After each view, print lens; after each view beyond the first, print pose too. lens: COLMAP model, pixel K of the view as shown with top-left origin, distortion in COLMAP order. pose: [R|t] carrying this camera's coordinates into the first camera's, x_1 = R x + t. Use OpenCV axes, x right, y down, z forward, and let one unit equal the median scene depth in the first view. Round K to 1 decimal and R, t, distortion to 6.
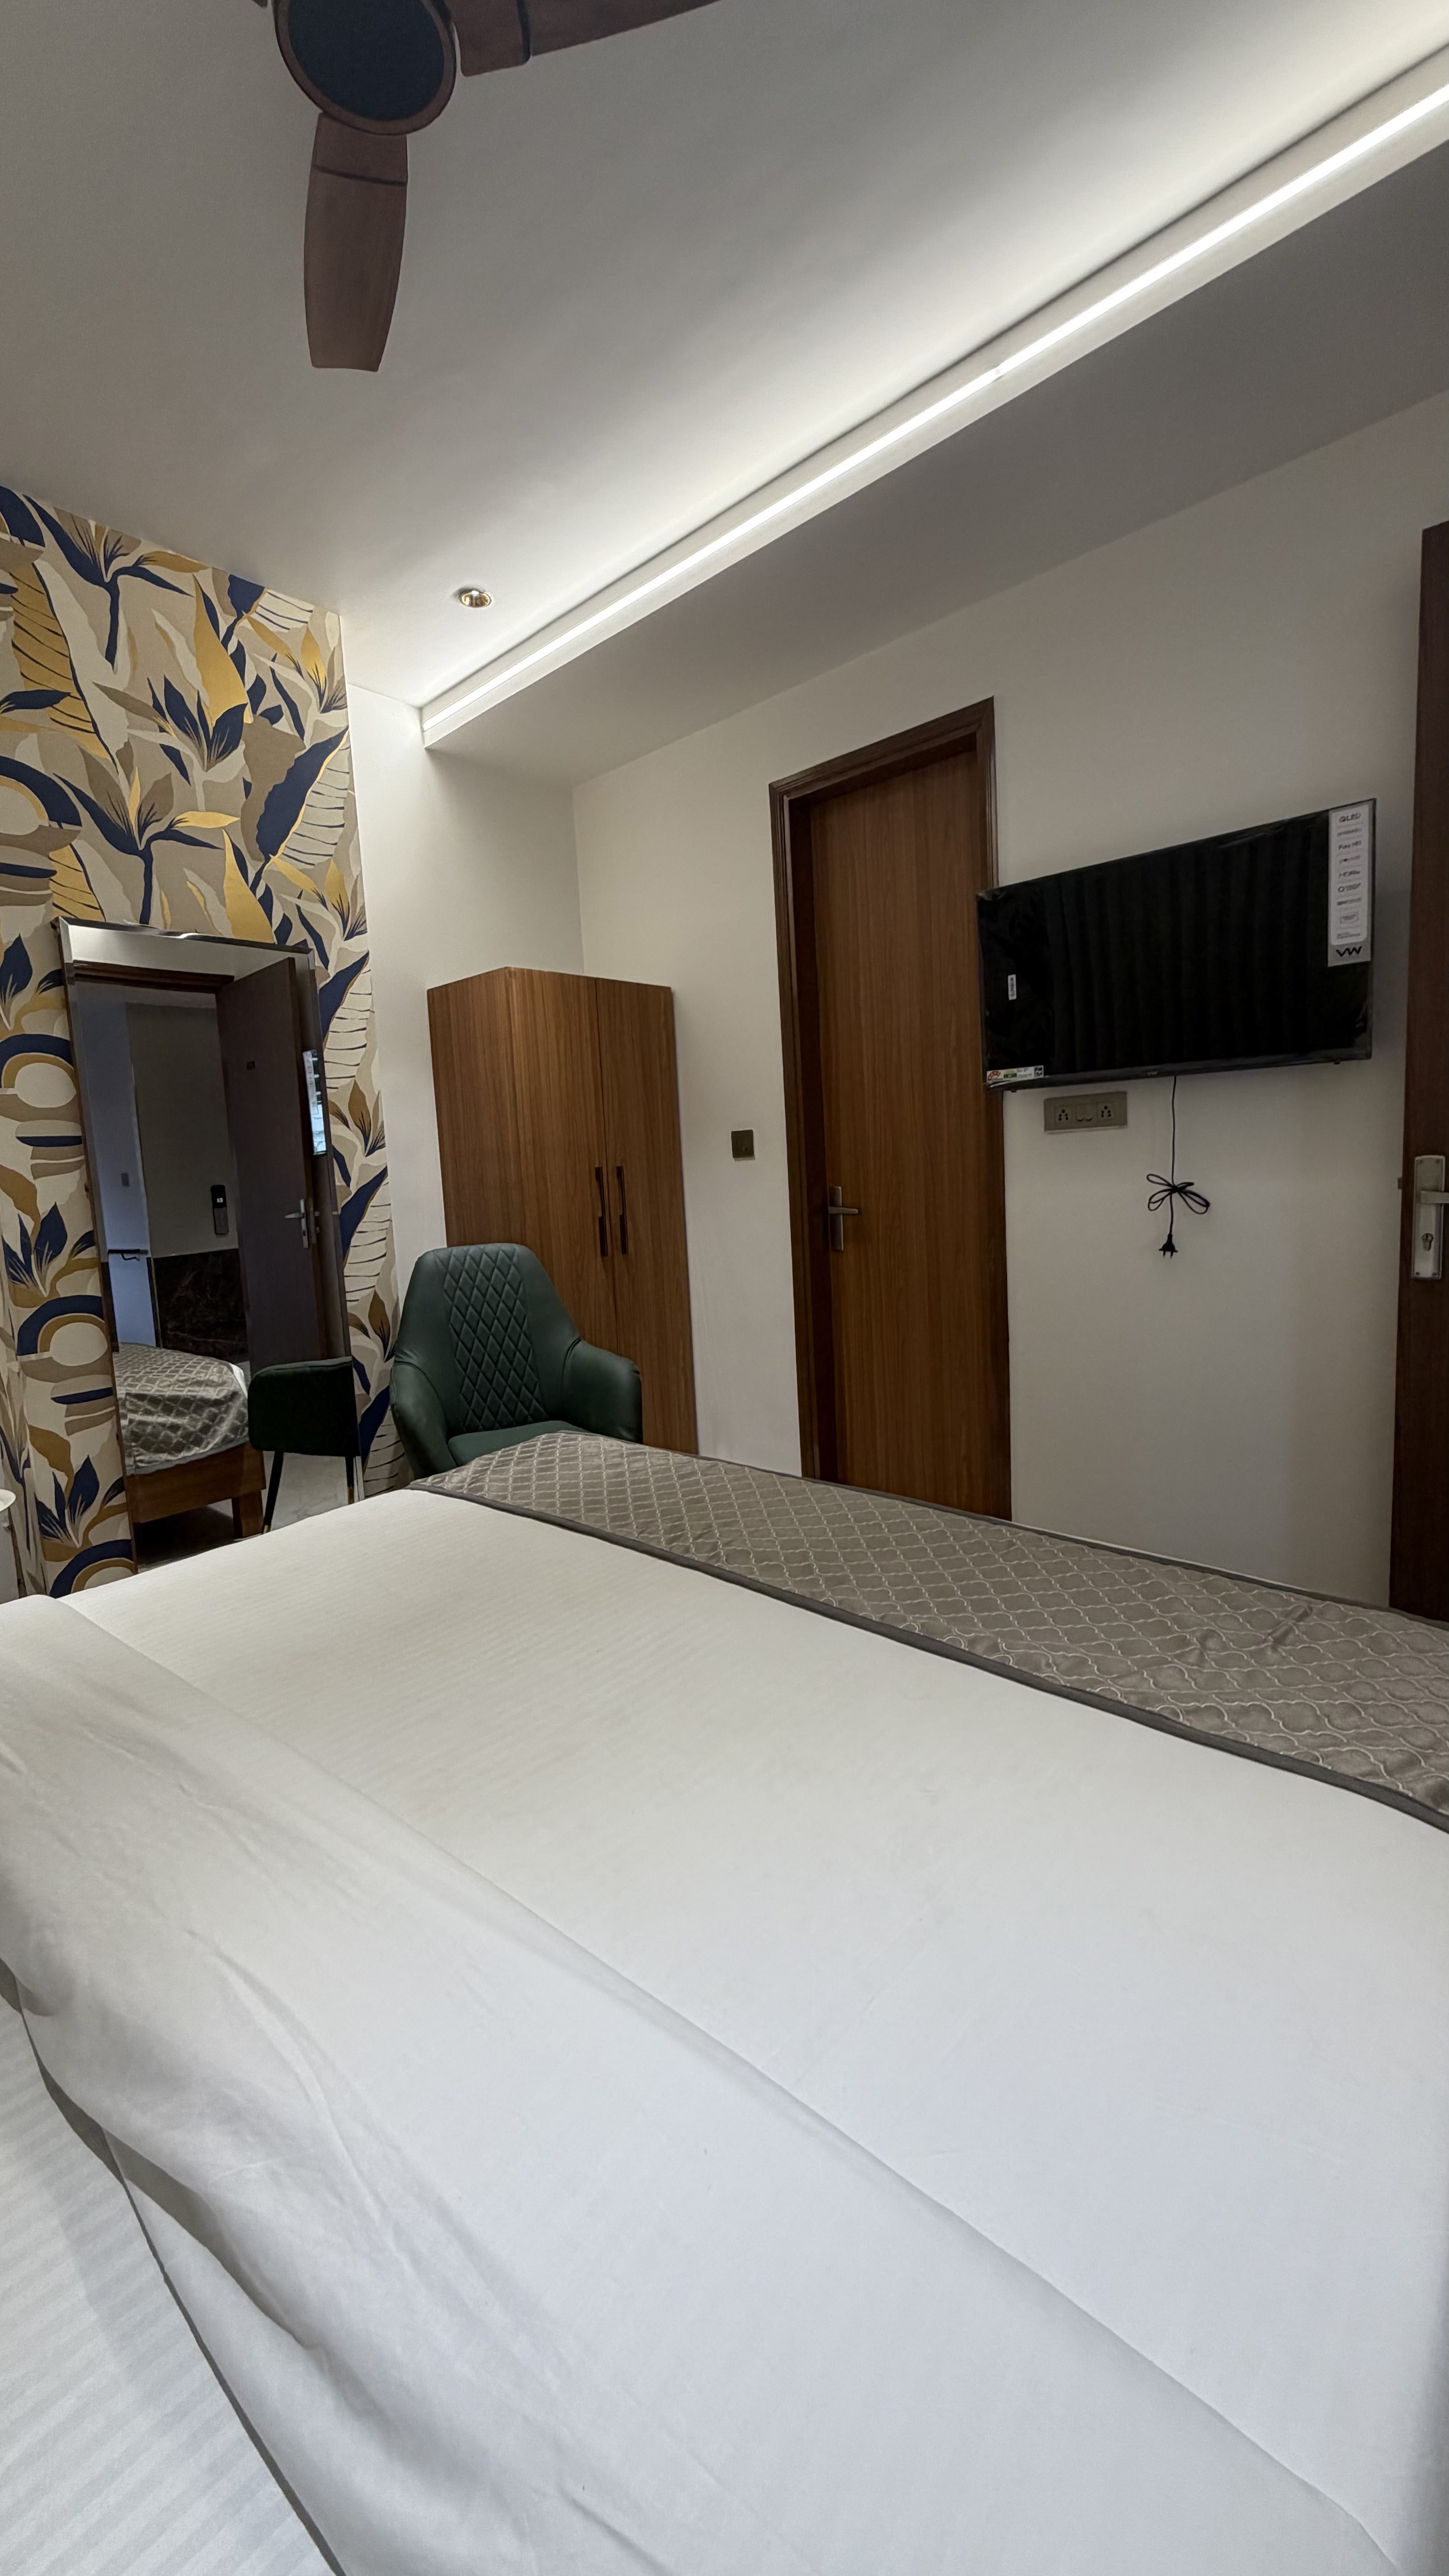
lens RADIAL K [[1021.7, 0, 726.1], [0, 1021.7, 1283.1], [0, 0, 1]] dist [0.001851, -0.000198]
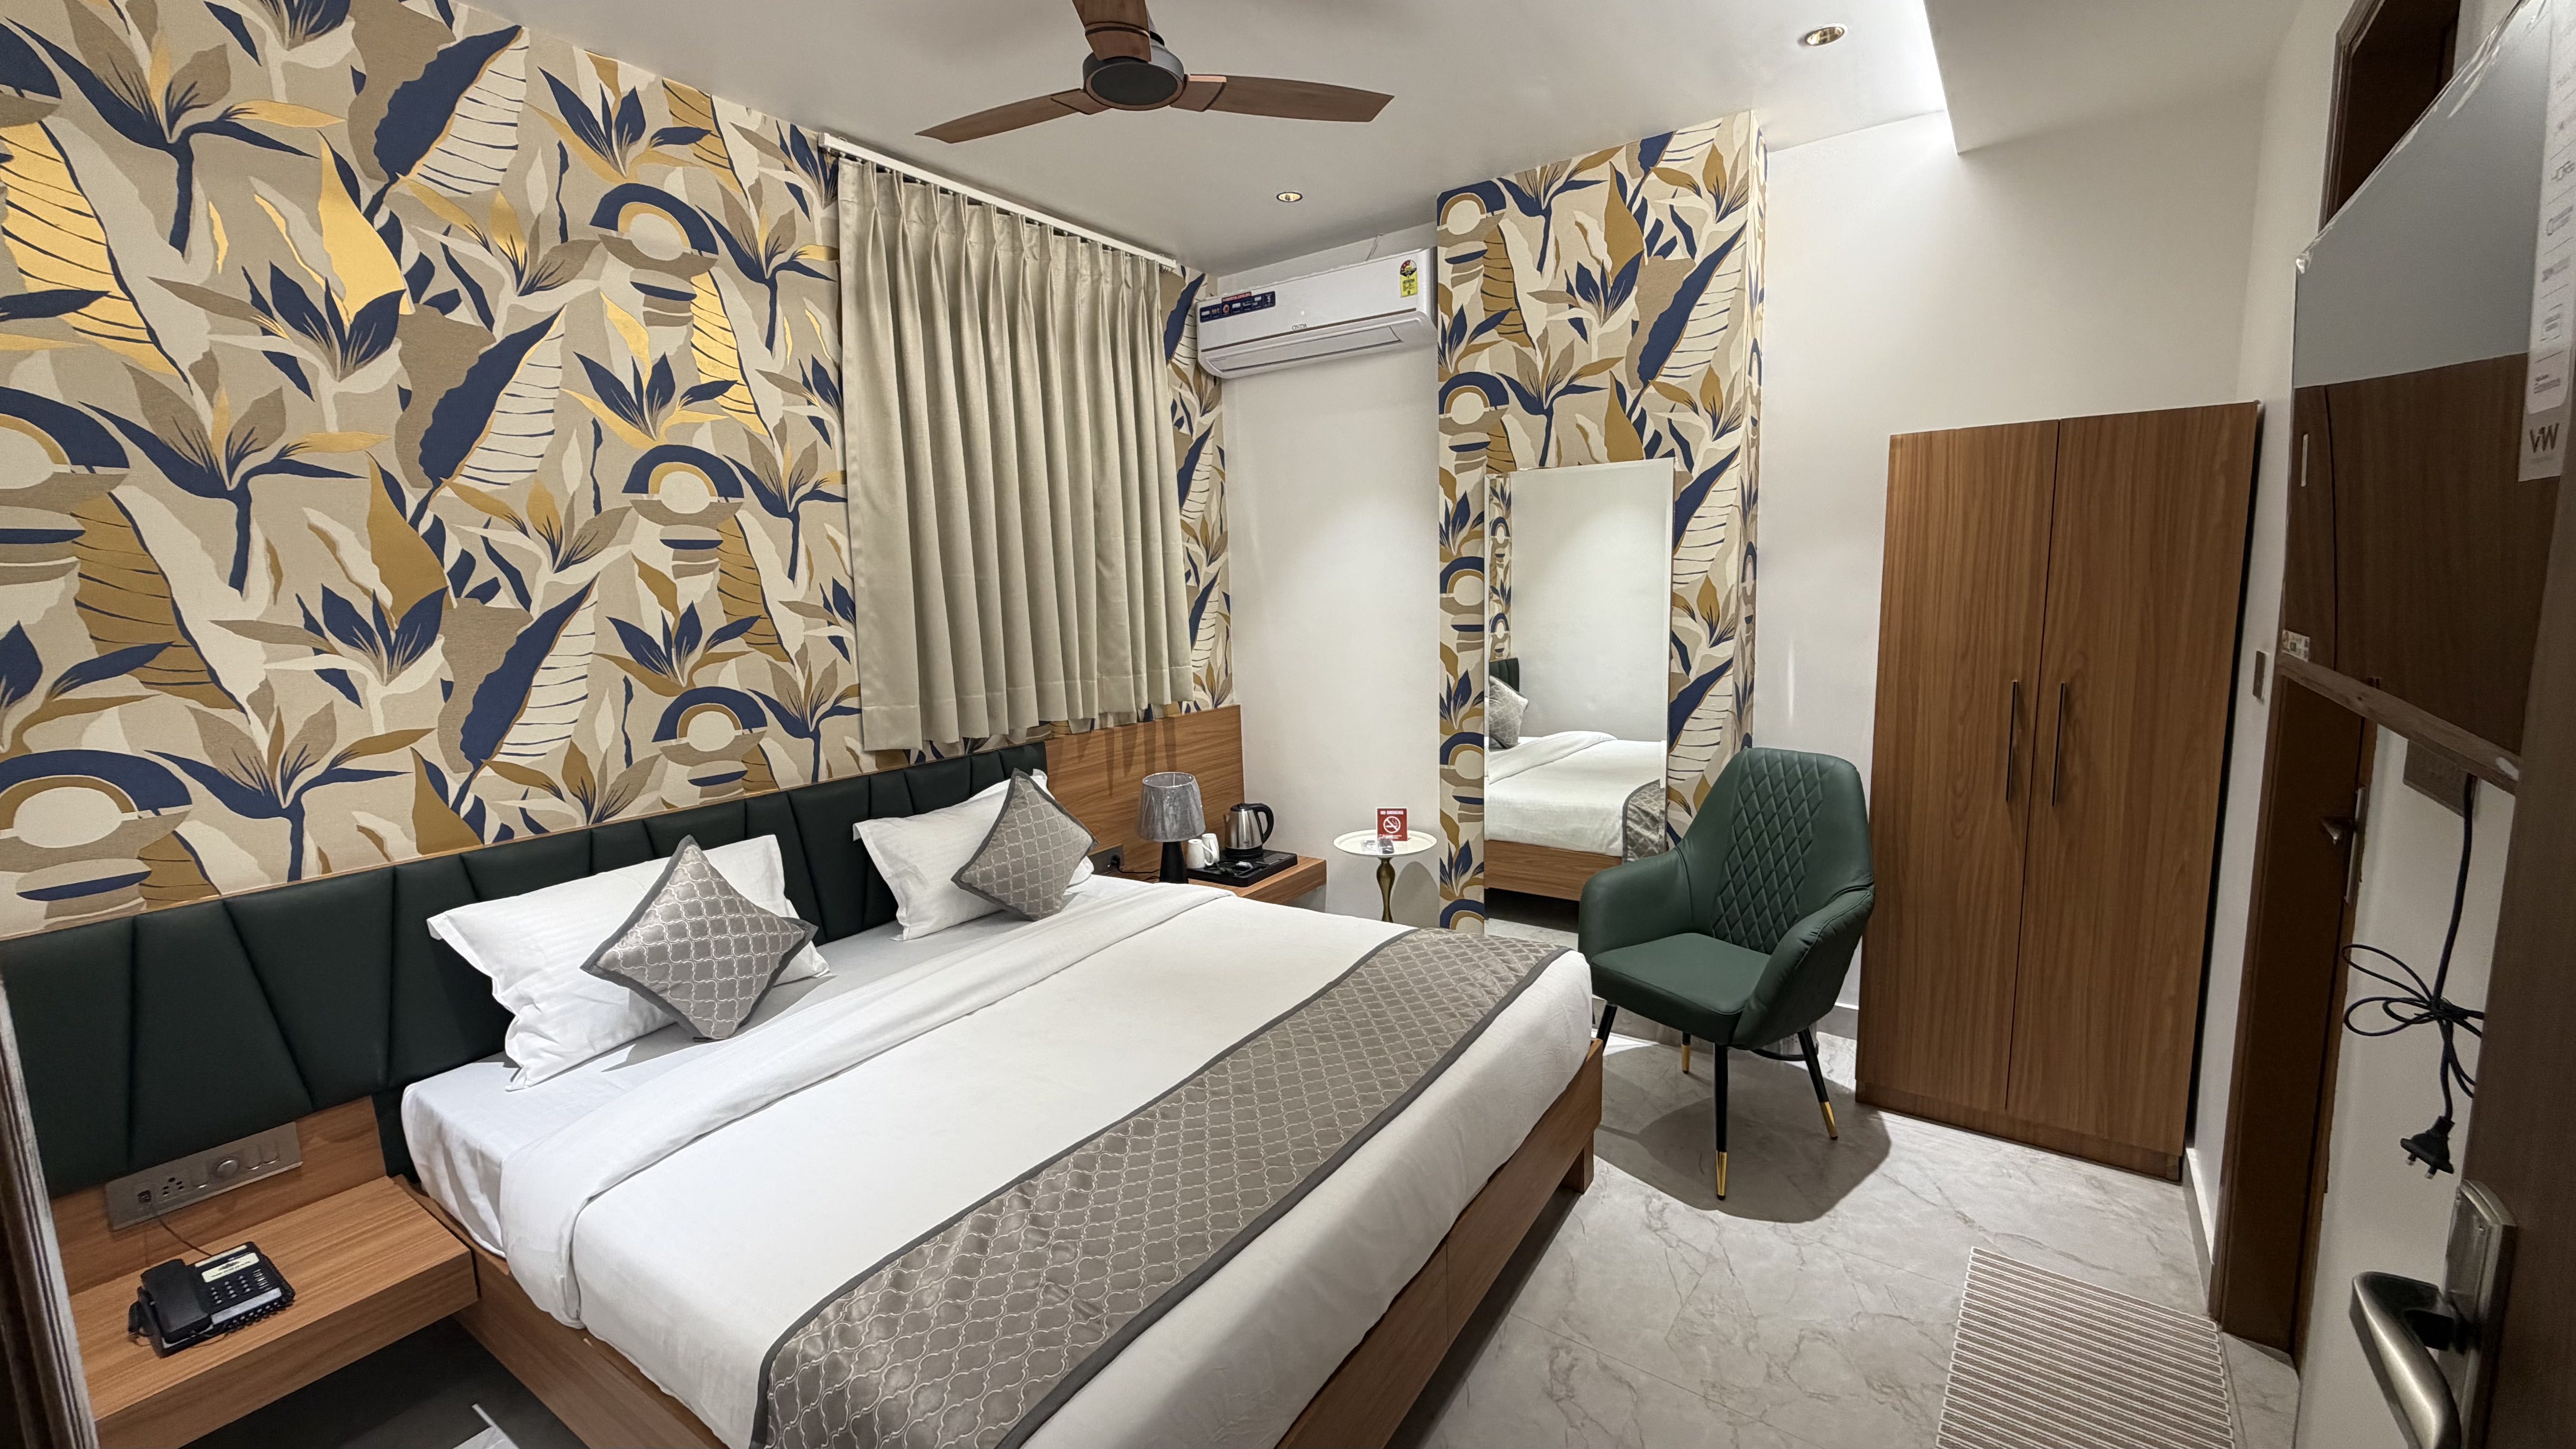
lens RADIAL K [[1021.7, 0, 1280.8], [0, 1021.7, 725.9], [0, 0, 1]] dist [0.001851, -0.000198]
pose [[0.115767, 0.185565, -0.975789, 0.655366], [-0.091064, 0.980239, 0.175608, -0.196520], [0.989093, 0.068530, 0.130377, 0.456368]]
